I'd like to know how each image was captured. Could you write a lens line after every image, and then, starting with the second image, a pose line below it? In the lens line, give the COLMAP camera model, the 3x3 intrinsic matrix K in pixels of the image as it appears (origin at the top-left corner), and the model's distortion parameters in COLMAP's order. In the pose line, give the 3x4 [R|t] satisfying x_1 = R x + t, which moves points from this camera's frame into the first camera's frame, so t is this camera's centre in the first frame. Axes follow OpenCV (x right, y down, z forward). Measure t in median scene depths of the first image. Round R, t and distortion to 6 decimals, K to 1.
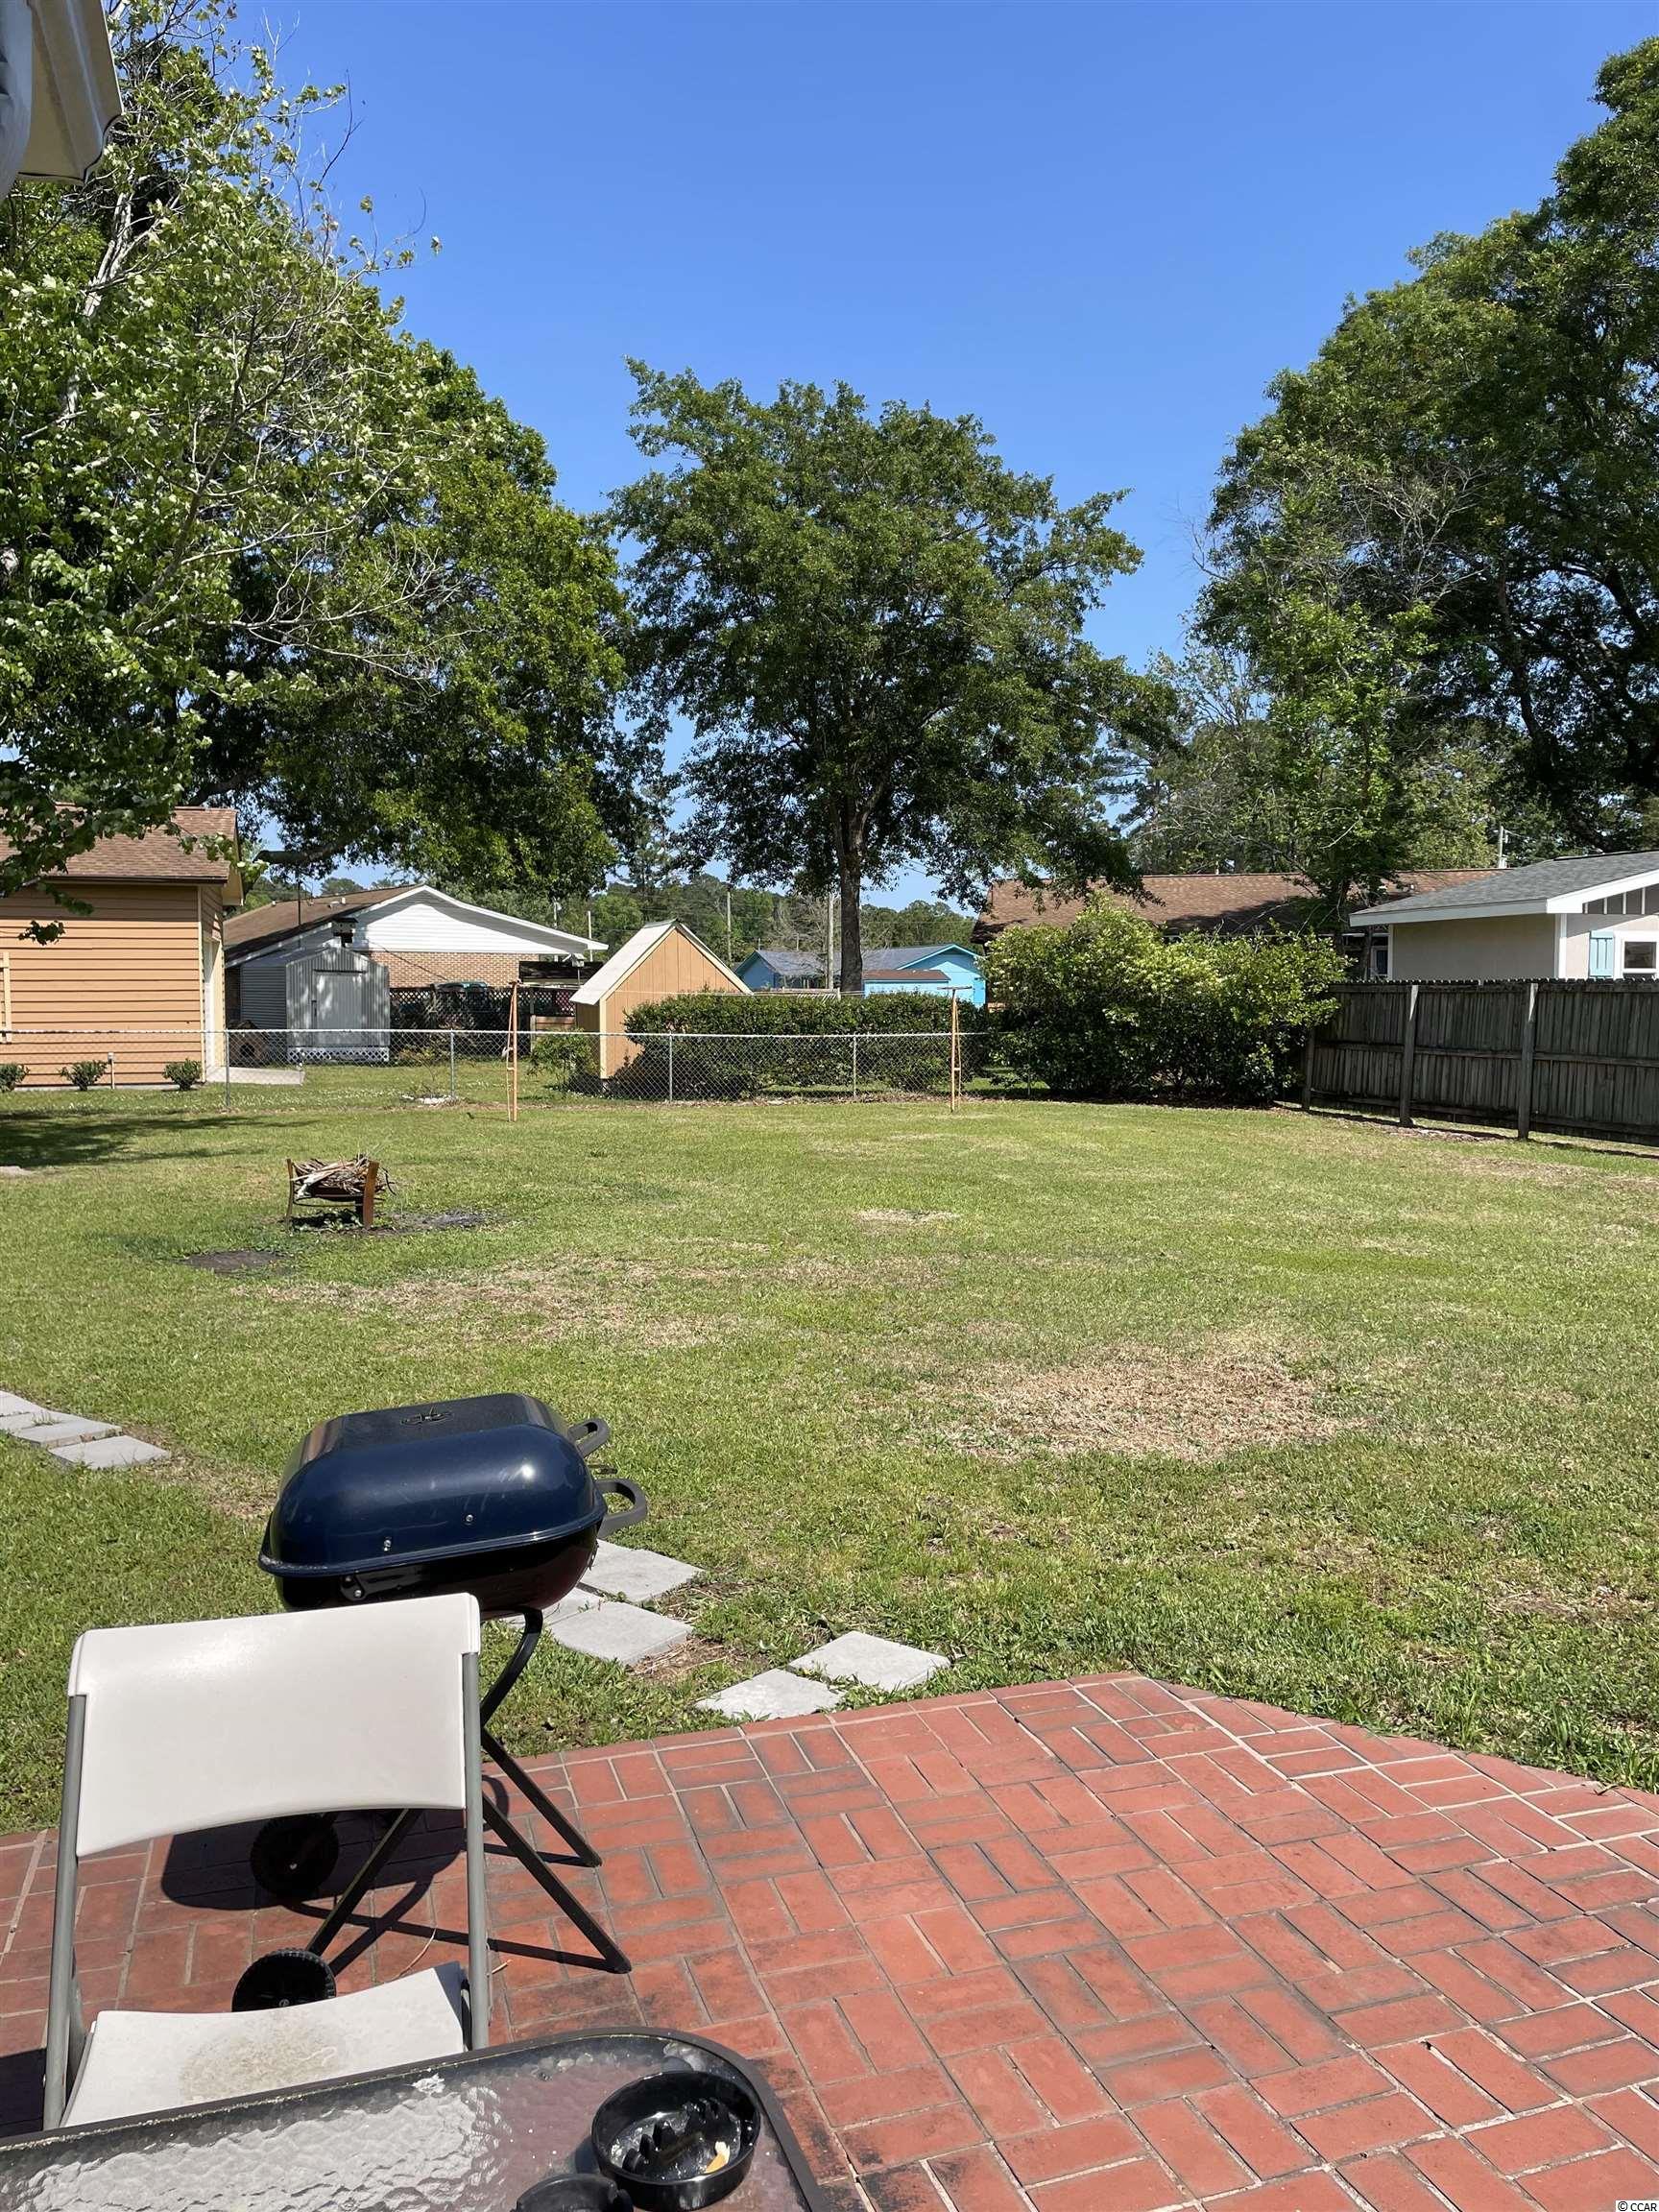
lens RADIAL K [[1682.9, 0, 820.0], [0, 1682.9, 1105.3], [0, 0, 1]] dist [0.047100, -0.007448]
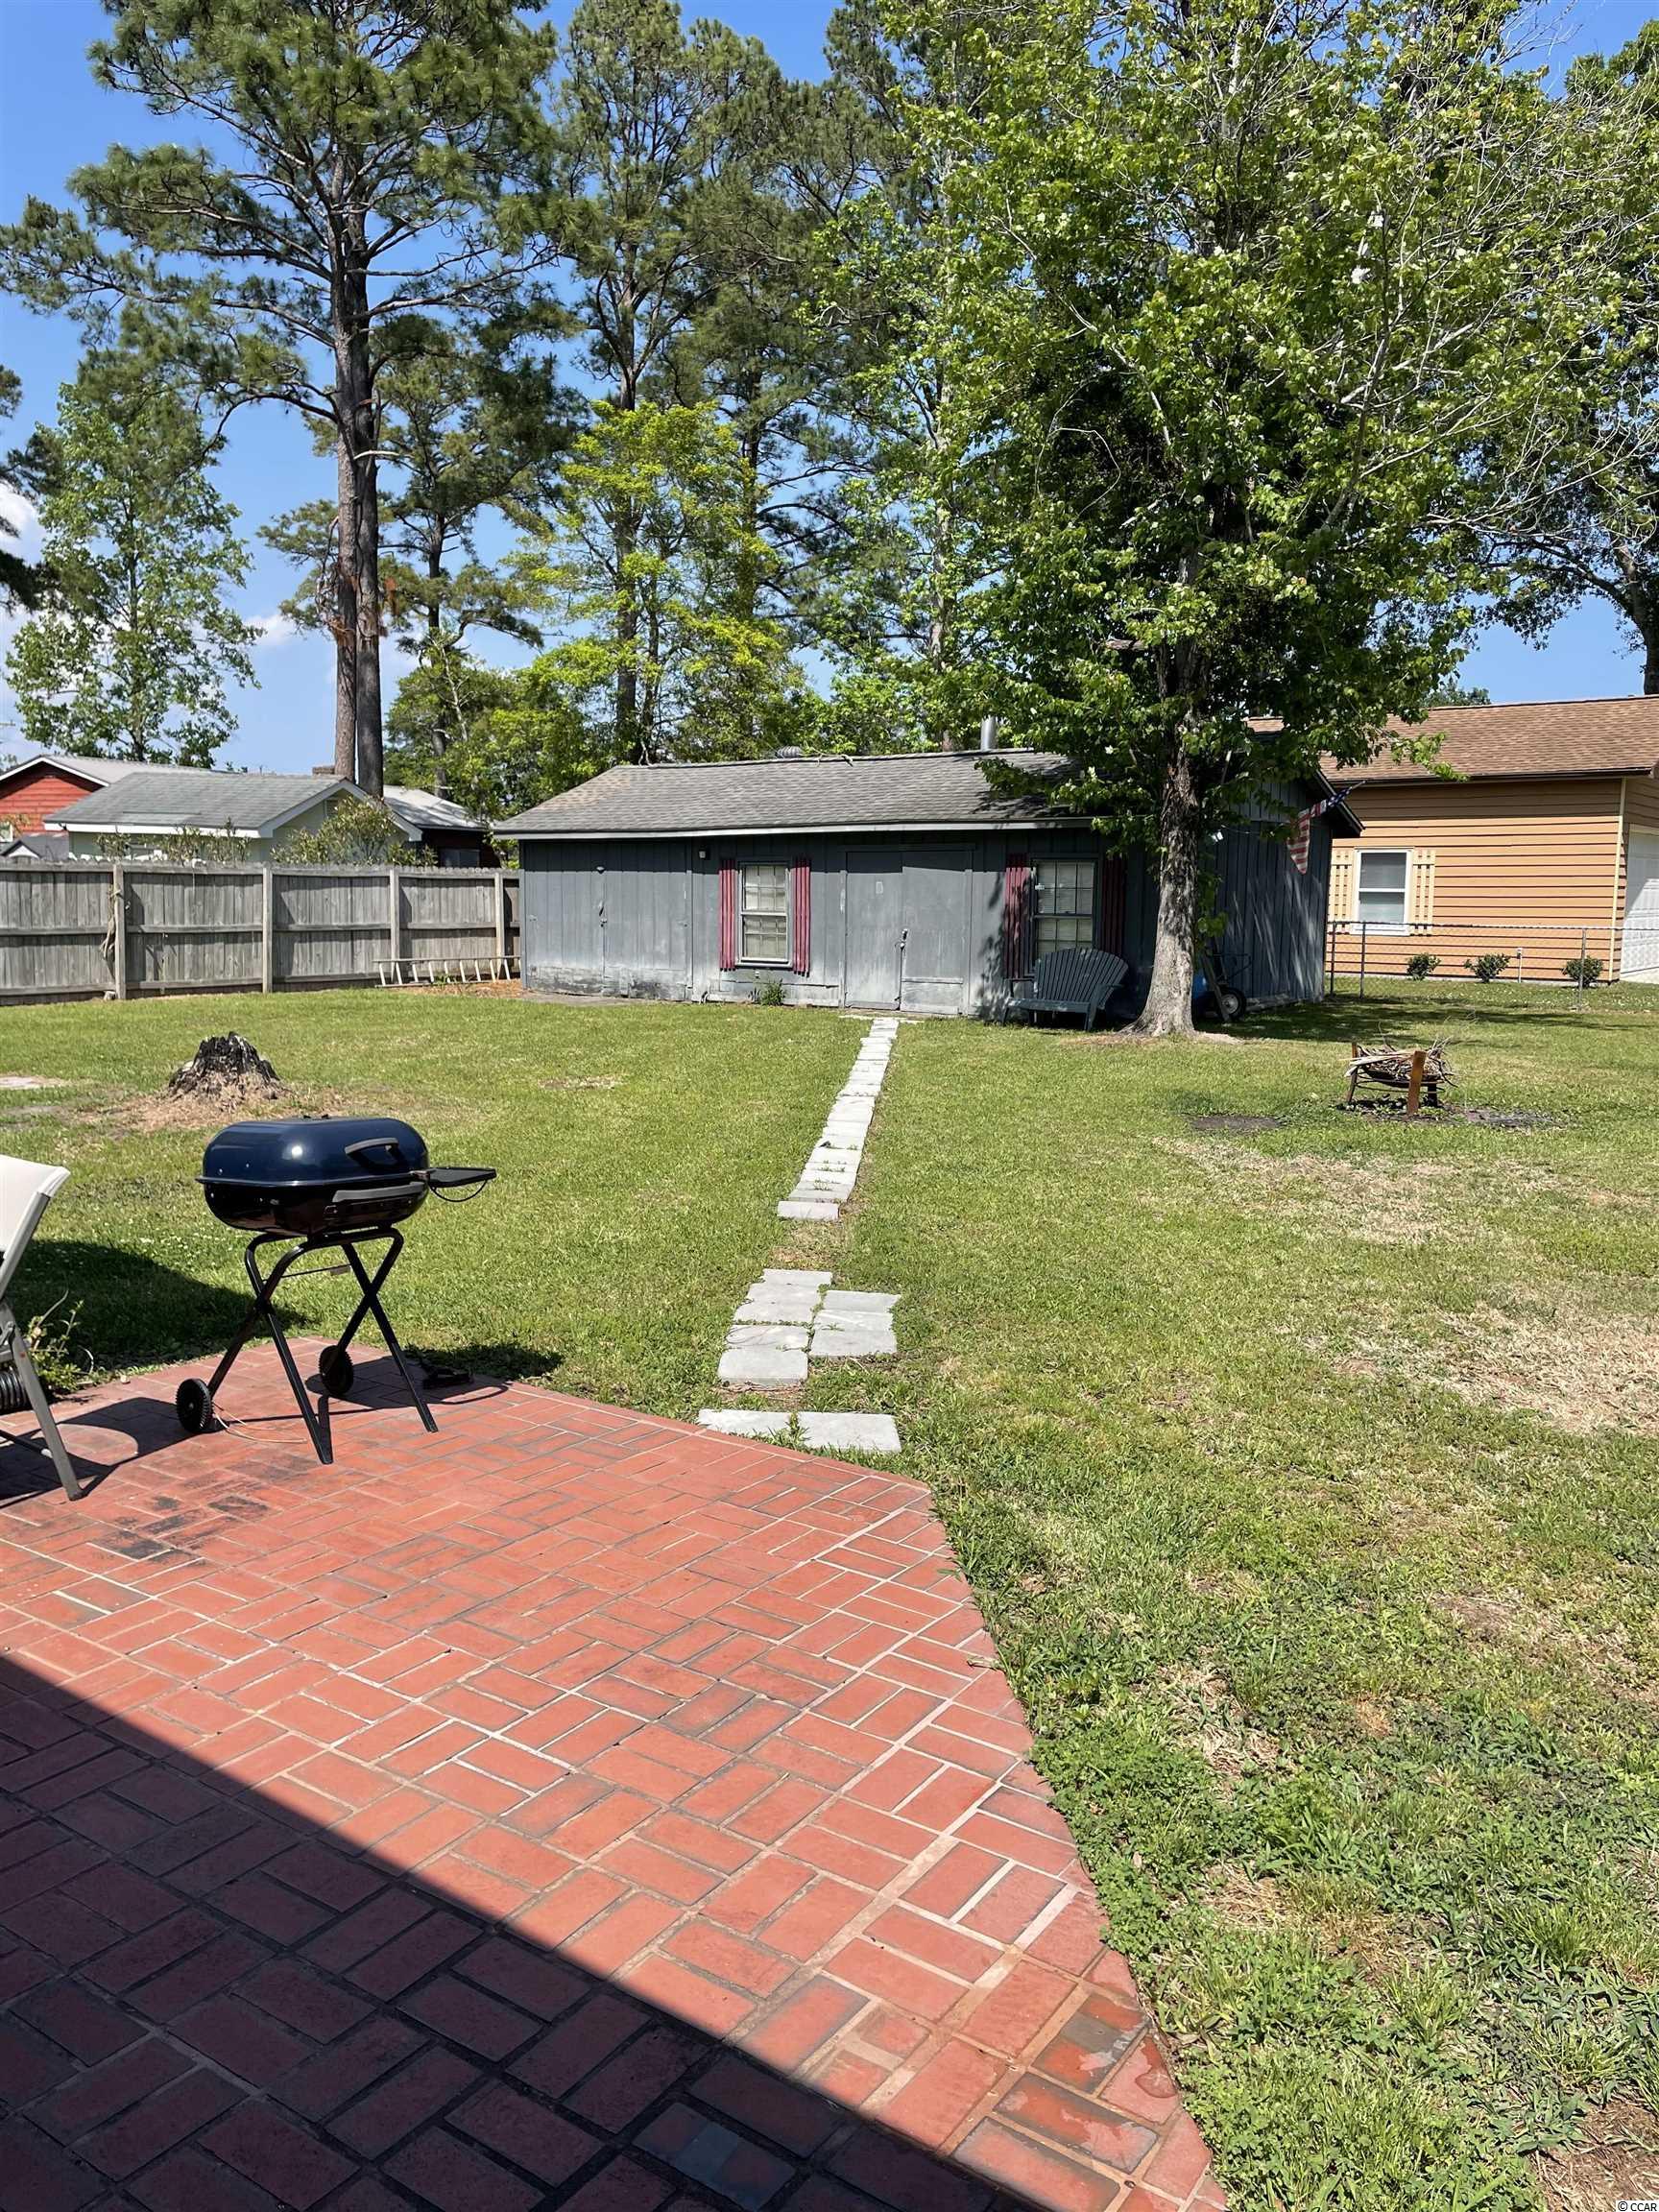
lens RADIAL K [[1682.9, 0, 815.9], [0, 1682.9, 1105.5], [0, 0, 1]] dist [0.047100, -0.007448]
pose [[0.611463, 0.119515, -0.782195, 0.821090], [-0.074310, 0.992832, 0.093609, -0.005406], [0.787776, 0.000887, 0.615961, 0.229556]]
